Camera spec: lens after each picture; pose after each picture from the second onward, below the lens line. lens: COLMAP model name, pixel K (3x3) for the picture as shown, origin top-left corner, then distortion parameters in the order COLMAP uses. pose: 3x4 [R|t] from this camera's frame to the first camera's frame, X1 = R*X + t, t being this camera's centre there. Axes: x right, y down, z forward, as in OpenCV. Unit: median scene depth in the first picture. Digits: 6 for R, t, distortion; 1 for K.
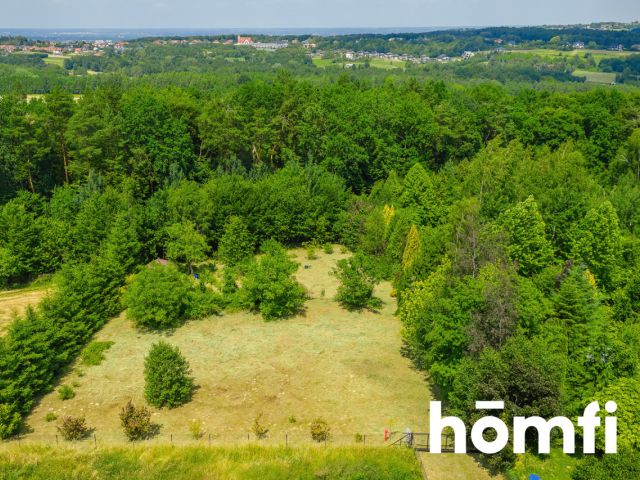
lens RADIAL K [[601.8, 0, 286.9], [0, 601.8, 239.6], [0, 0, 1]] dist [0.048861, -0.009011]
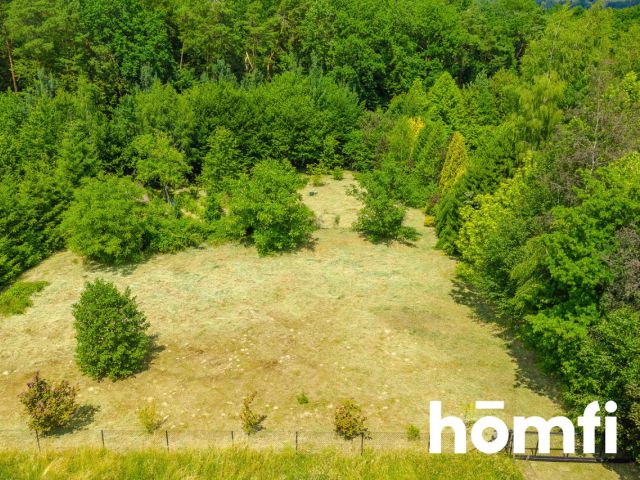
lens RADIAL K [[595.0, 0, 281.8], [0, 595.0, 240.8], [0, 0, 1]] dist [0.042081, -0.021205]
pose [[0.999998, 0.002158, -0.000546, -0.007552], [-0.002105, 0.996485, 0.083750, 0.043552], [0.000725, -0.083749, 0.996487, 0.215717]]
